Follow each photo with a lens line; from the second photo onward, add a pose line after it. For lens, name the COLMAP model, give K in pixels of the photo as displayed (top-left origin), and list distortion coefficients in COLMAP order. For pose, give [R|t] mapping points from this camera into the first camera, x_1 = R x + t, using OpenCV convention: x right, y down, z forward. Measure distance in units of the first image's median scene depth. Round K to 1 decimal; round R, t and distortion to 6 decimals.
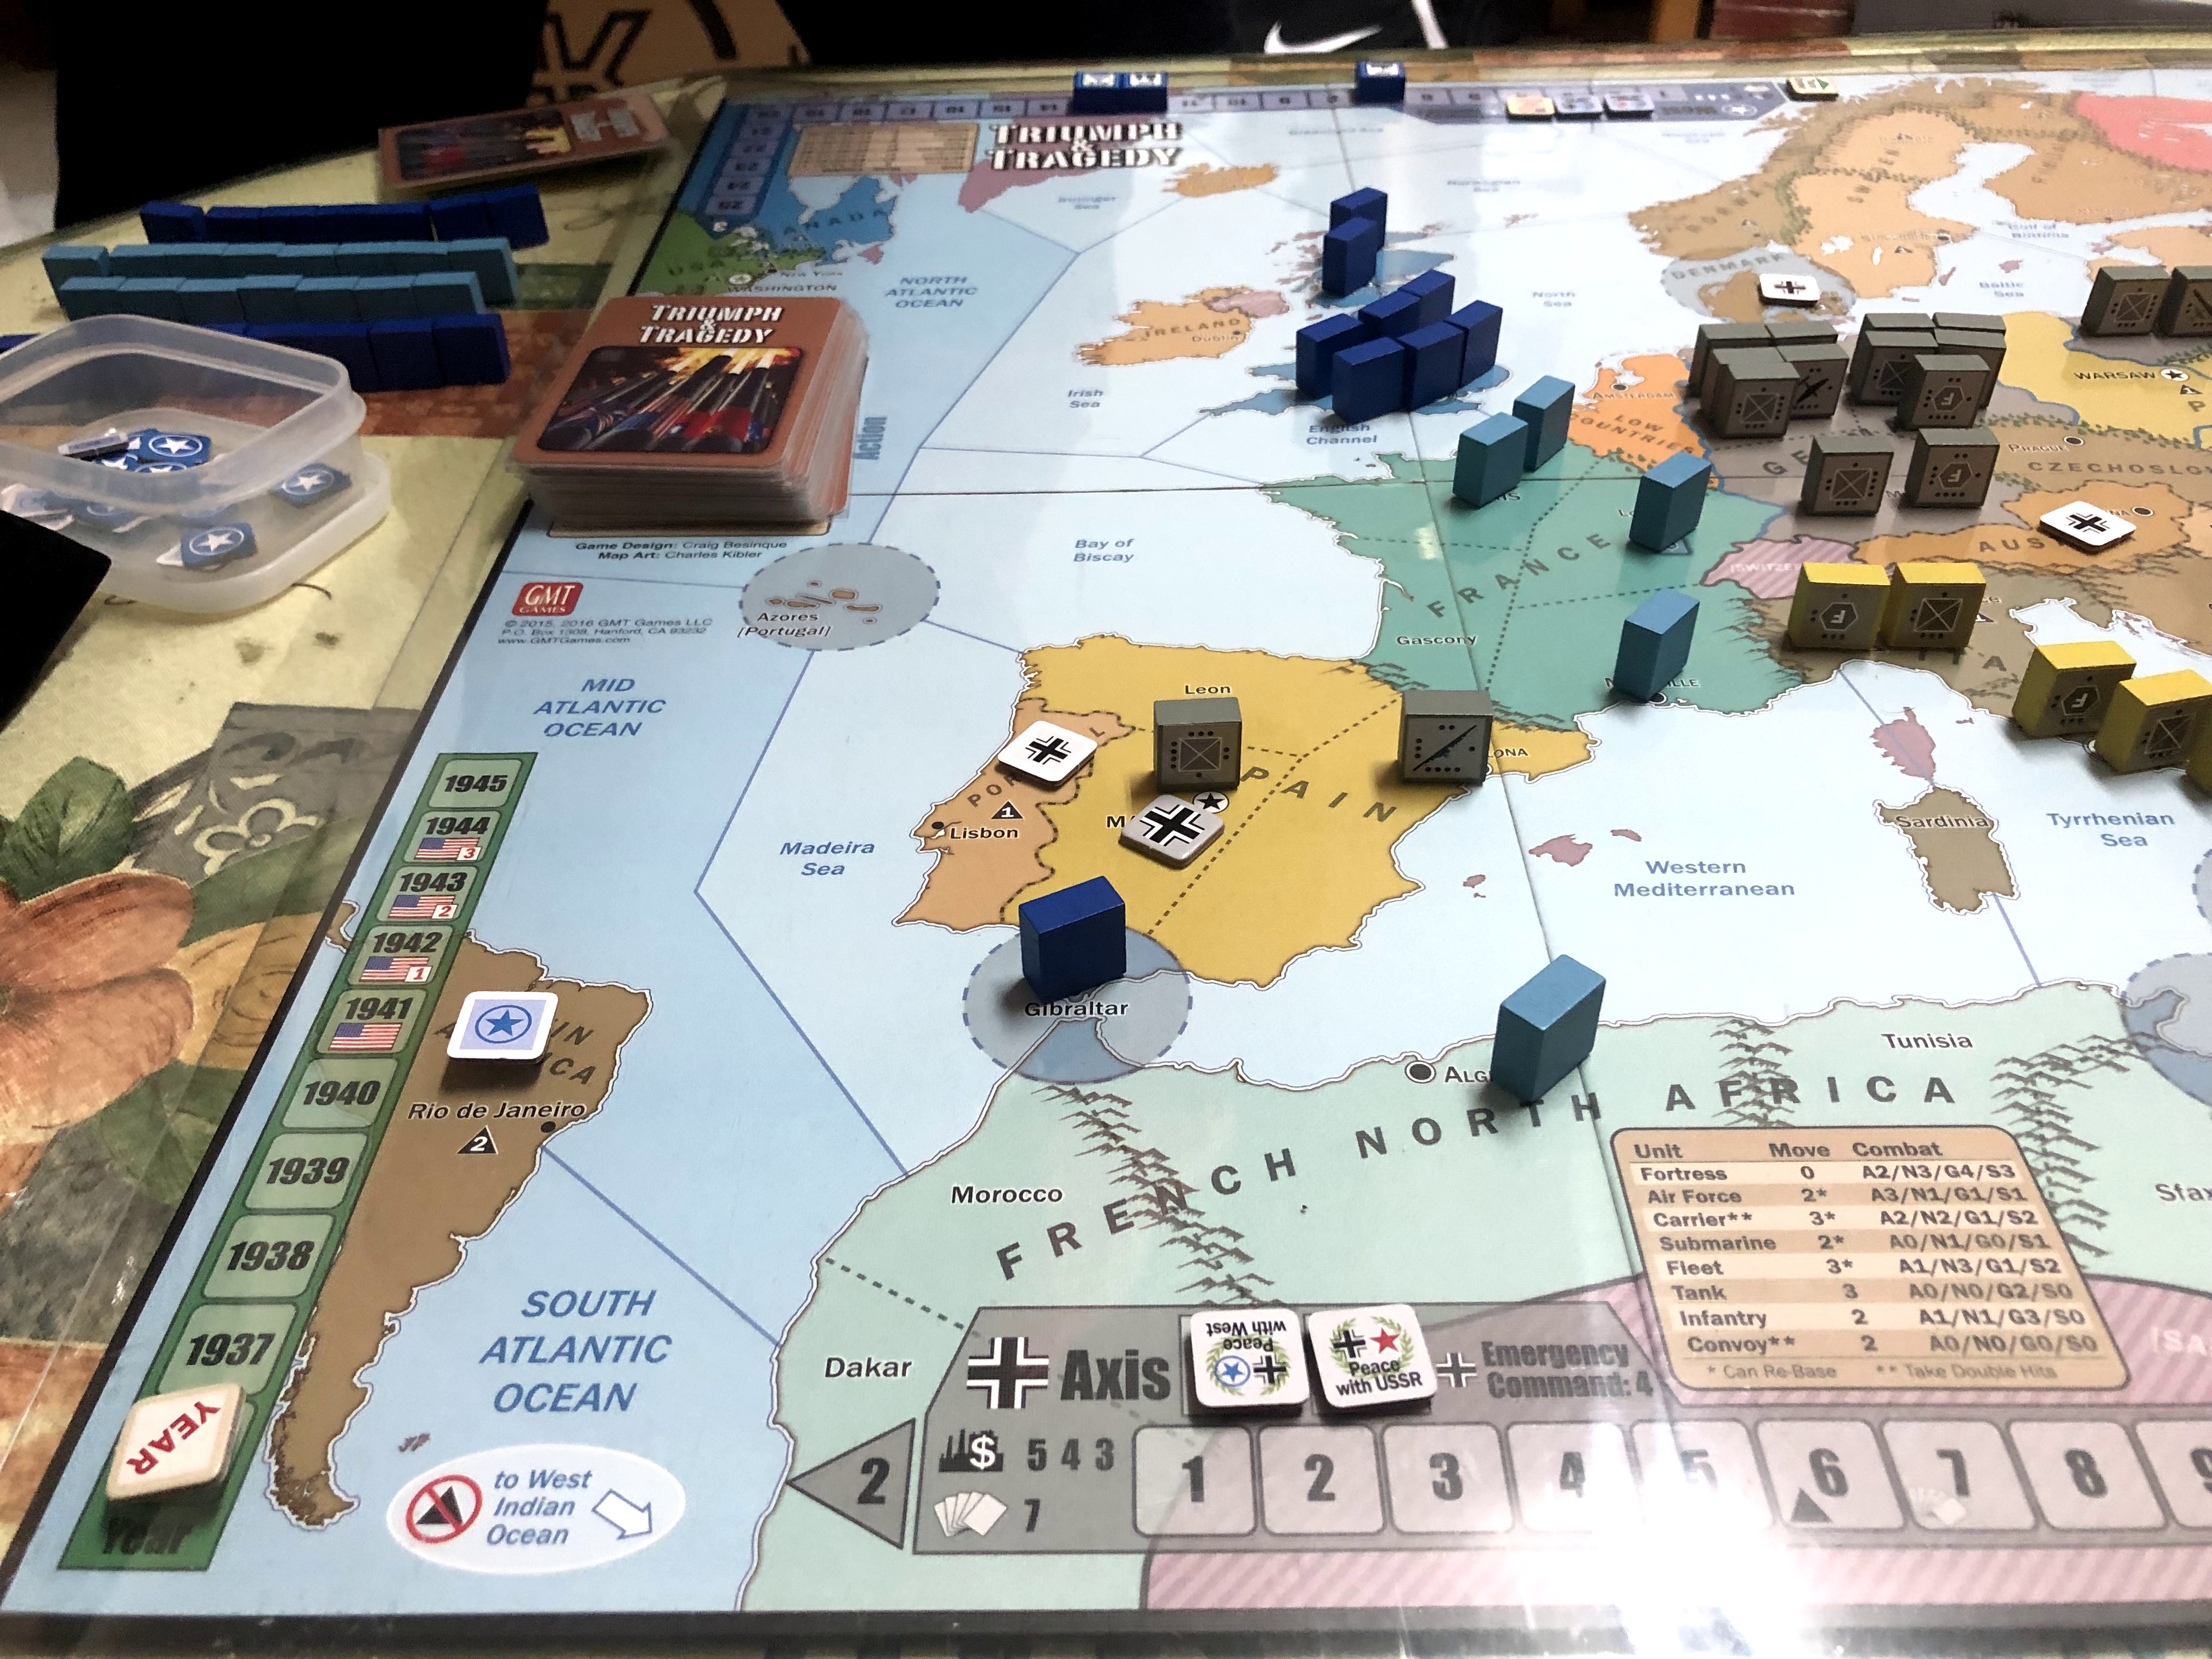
lens RADIAL K [[1795.1, 0, 1089.0], [0, 1795.1, 829.3], [0, 0, 1]] dist [0.013678, -0.030010]
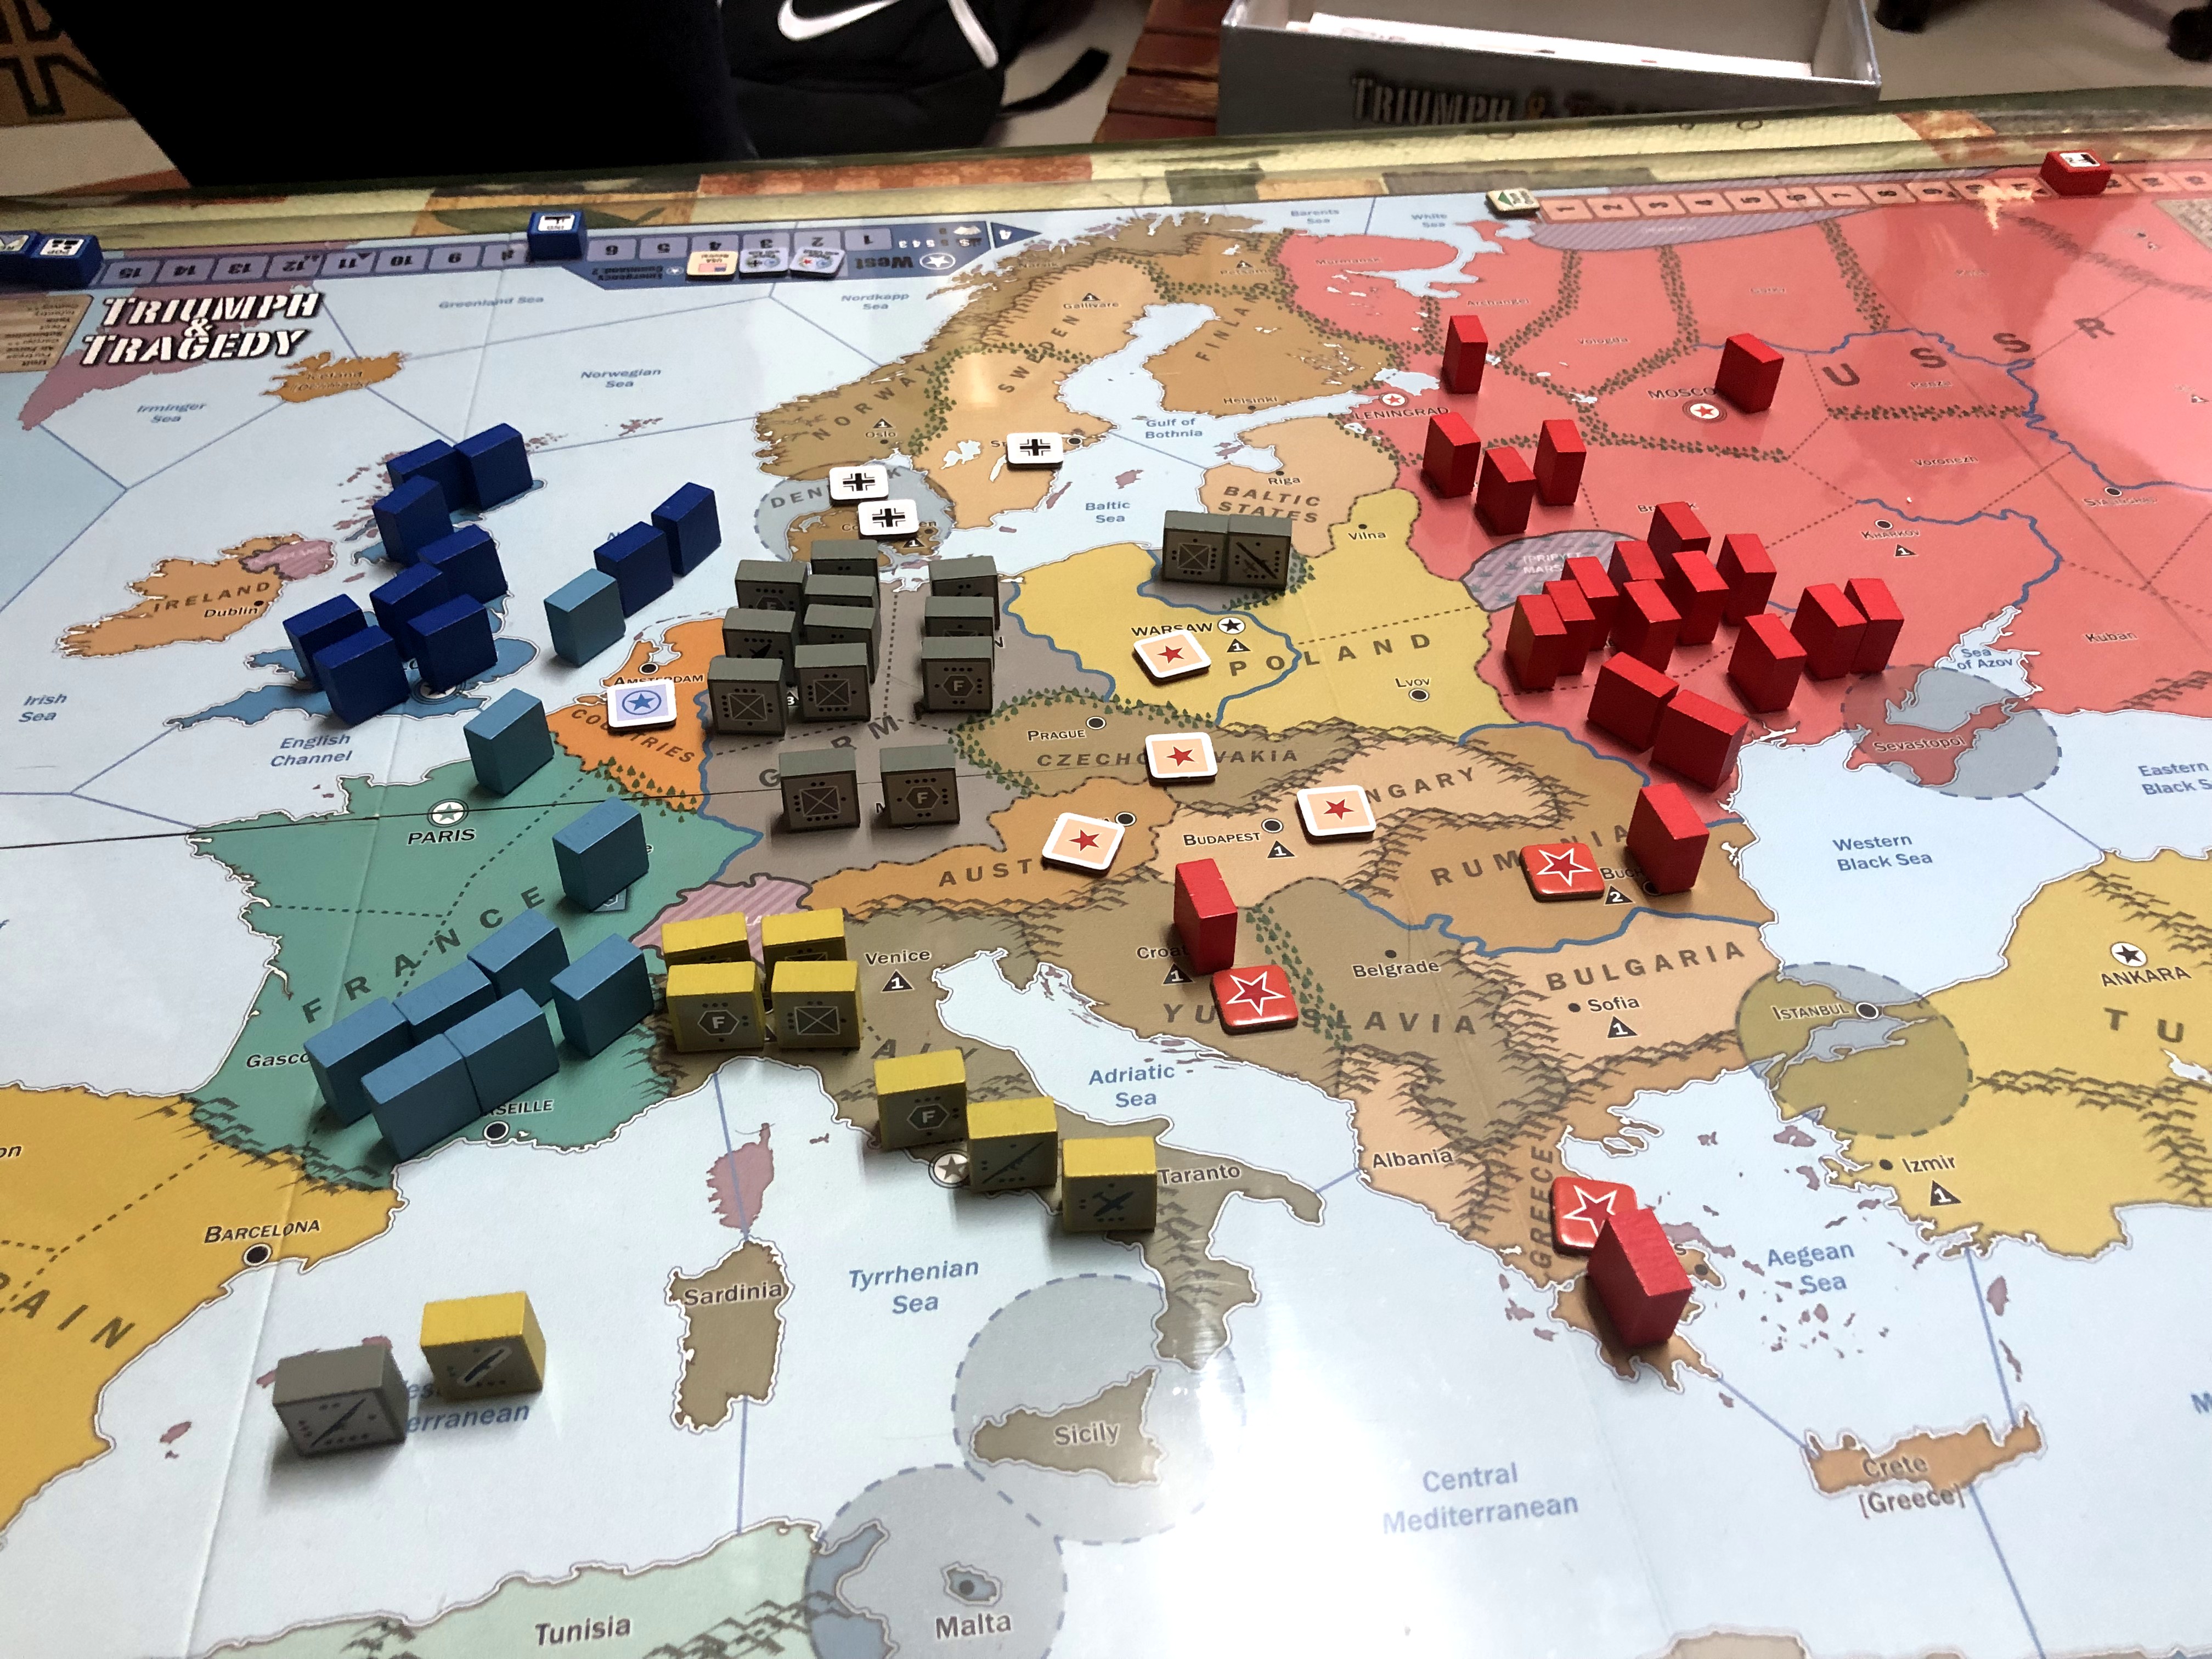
lens RADIAL K [[1795.1, 0, 1096.6], [0, 1795.1, 825.3], [0, 0, 1]] dist [0.013678, -0.030010]
pose [[0.989084, -0.068457, 0.130484, 0.370606], [0.061110, 0.996356, 0.059507, -0.192389], [-0.134083, -0.050884, 0.989663, 0.046943]]
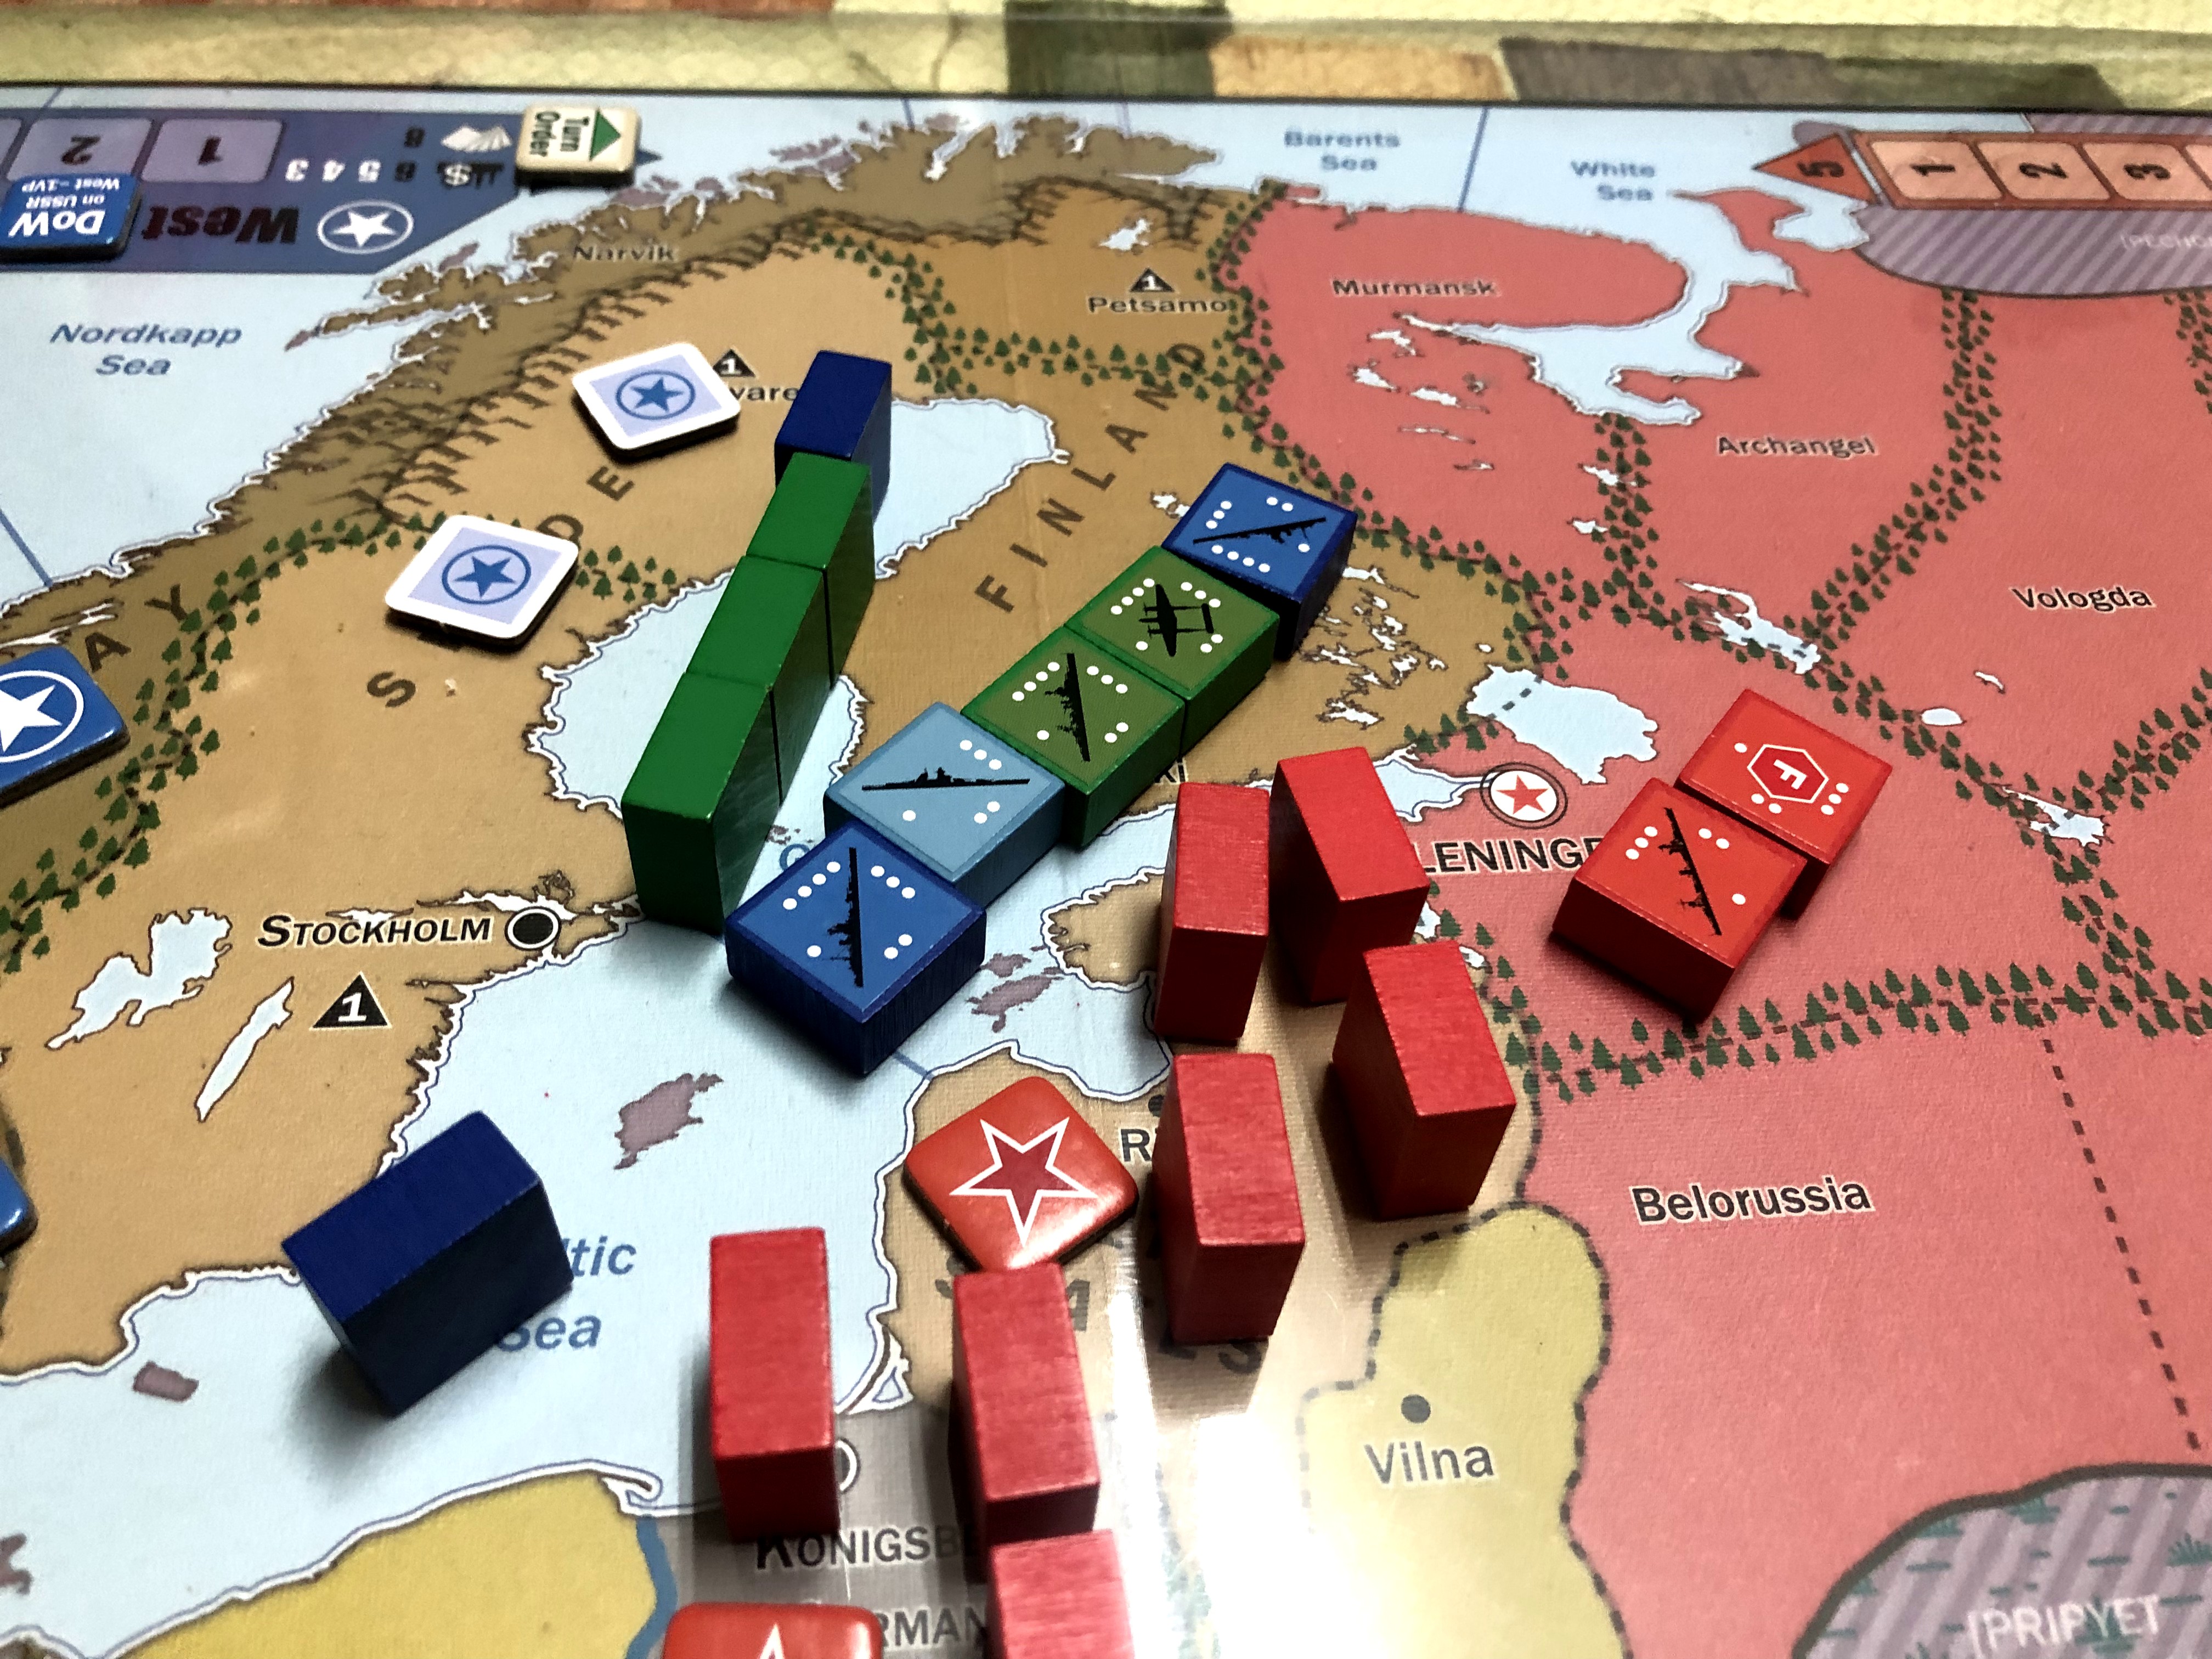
lens RADIAL K [[1795.1, 0, 1105.2], [0, 1795.1, 839.7], [0, 0, 1]] dist [0.013678, -0.030010]
pose [[0.990001, -0.027096, 0.138433, 0.563161], [0.000621, 0.982206, 0.187807, -0.426352], [-0.141058, -0.185843, 0.972402, 0.735522]]
